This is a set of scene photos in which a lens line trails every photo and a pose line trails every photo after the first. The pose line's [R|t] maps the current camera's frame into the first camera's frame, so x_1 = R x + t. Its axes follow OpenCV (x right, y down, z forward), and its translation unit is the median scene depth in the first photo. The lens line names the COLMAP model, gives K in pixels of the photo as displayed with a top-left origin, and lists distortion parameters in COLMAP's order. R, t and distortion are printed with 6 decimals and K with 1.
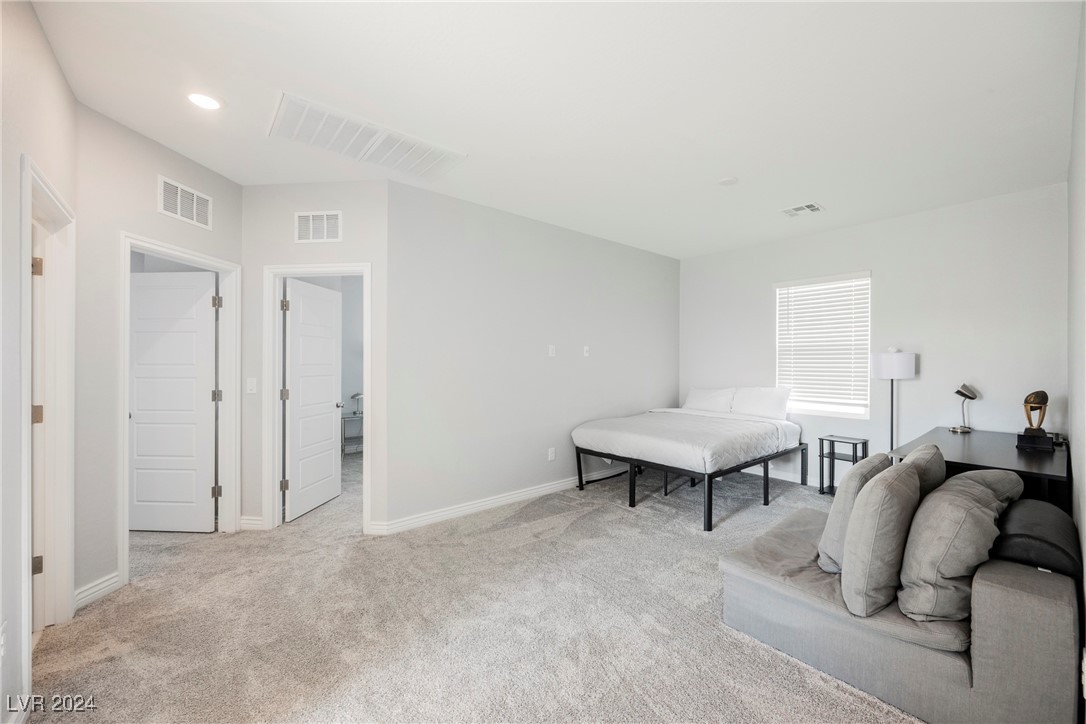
lens RADIAL K [[422.5, 0, 542.5], [0, 422.5, 361.5], [0, 0, 1]] dist [-0.001451, -0.000126]
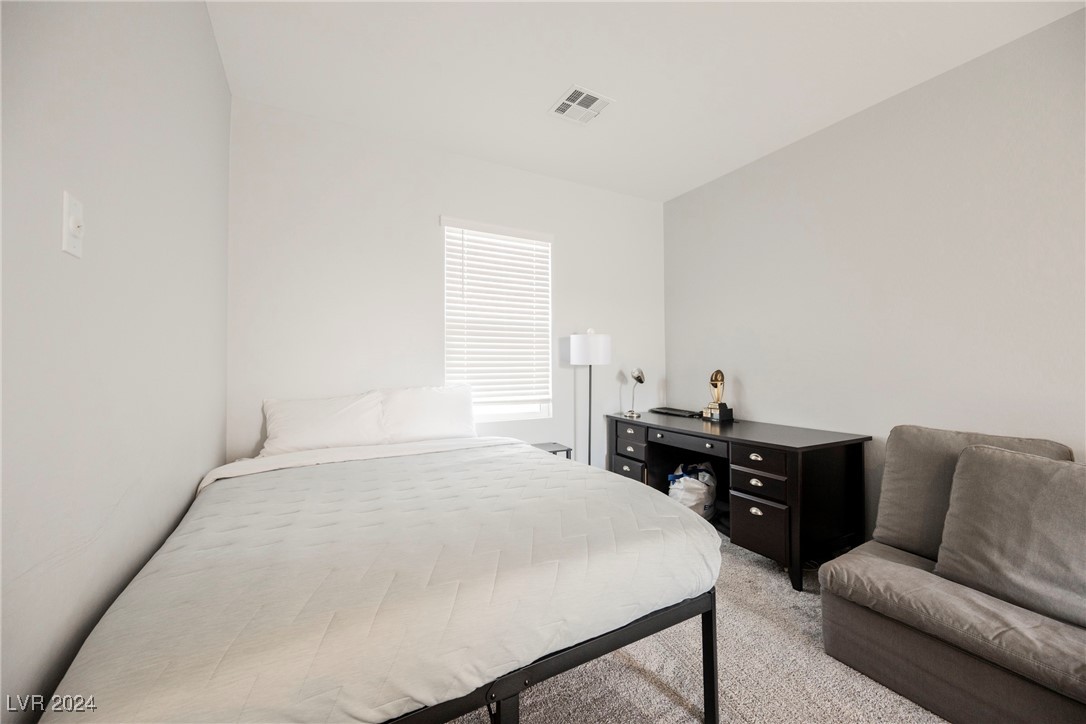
lens RADIAL K [[422.5, 0, 542.5], [0, 422.5, 361.5], [0, 0, 1]] dist [-0.001451, -0.000126]
pose [[0.187534, 0.002935, 0.982254, -0.029989], [0.000644, 0.999995, -0.003111, 0.031784], [-0.982258, 0.001216, 0.187531, 0.856358]]
